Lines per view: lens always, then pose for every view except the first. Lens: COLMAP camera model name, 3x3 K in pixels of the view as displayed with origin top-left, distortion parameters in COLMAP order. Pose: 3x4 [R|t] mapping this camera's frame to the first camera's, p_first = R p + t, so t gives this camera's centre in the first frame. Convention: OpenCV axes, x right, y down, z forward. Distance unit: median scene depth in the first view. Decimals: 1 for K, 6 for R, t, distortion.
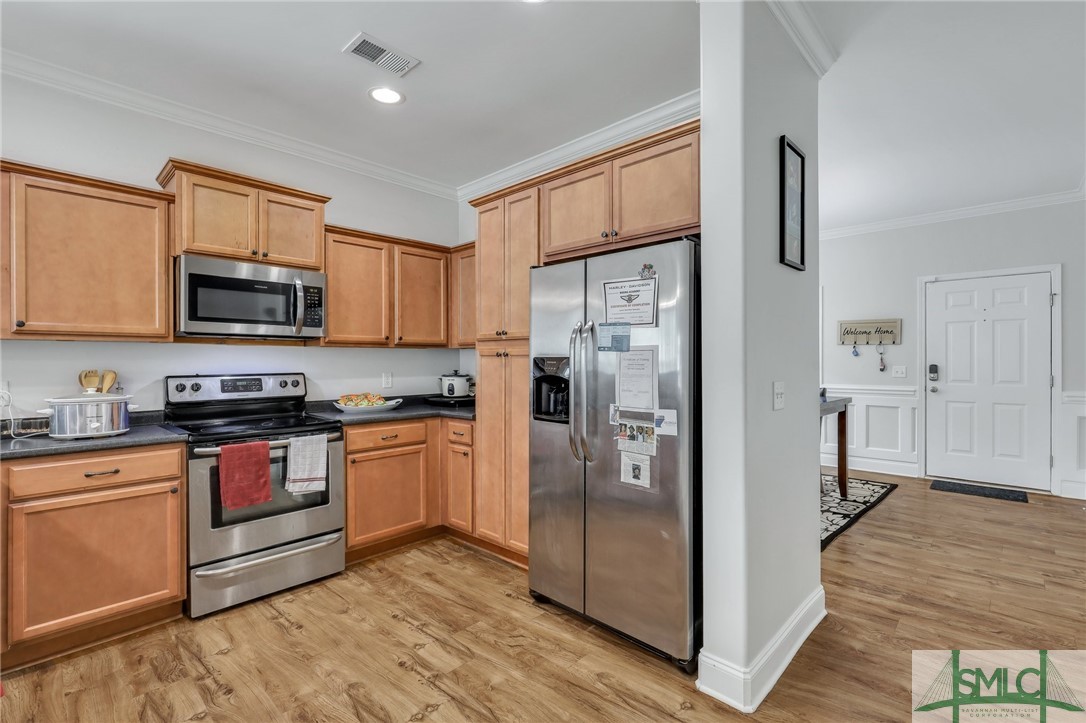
lens RADIAL K [[496.0, 0, 543.4], [0, 496.0, 362.0], [0, 0, 1]] dist [-0.004415, 0.000625]
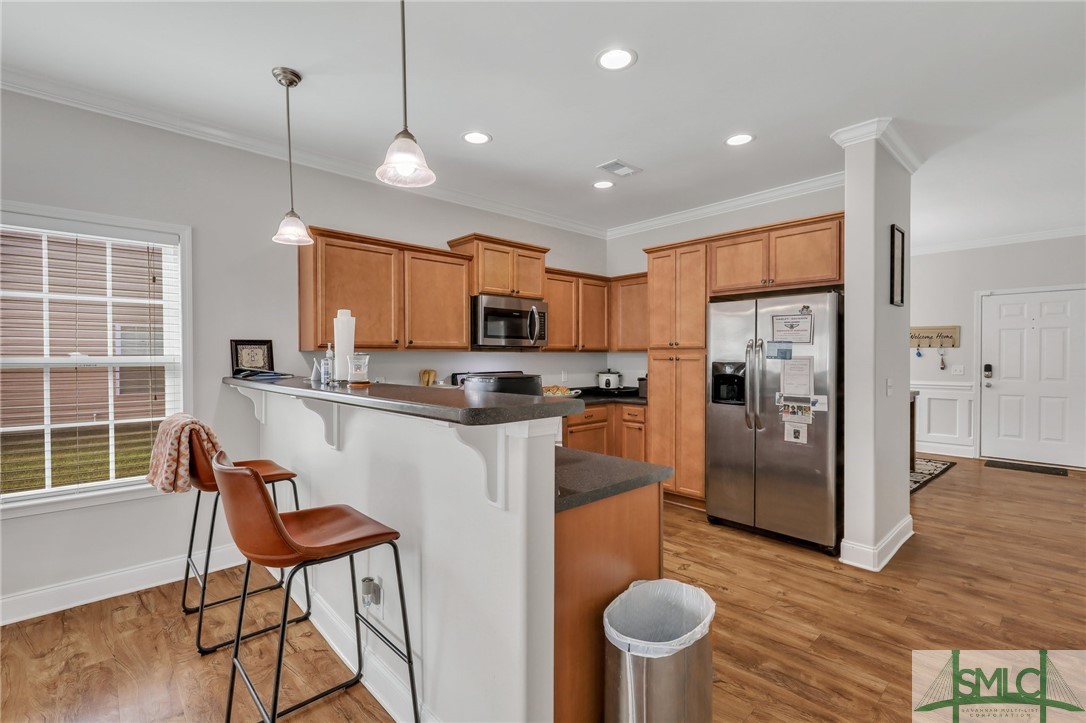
lens RADIAL K [[496.0, 0, 542.3], [0, 496.0, 362.1], [0, 0, 1]] dist [-0.004415, 0.000625]
pose [[0.998069, 0.001524, -0.062096, -0.413361], [-0.000875, 0.999945, 0.010474, -0.022502], [0.062109, -0.010400, 0.998015, -0.505008]]
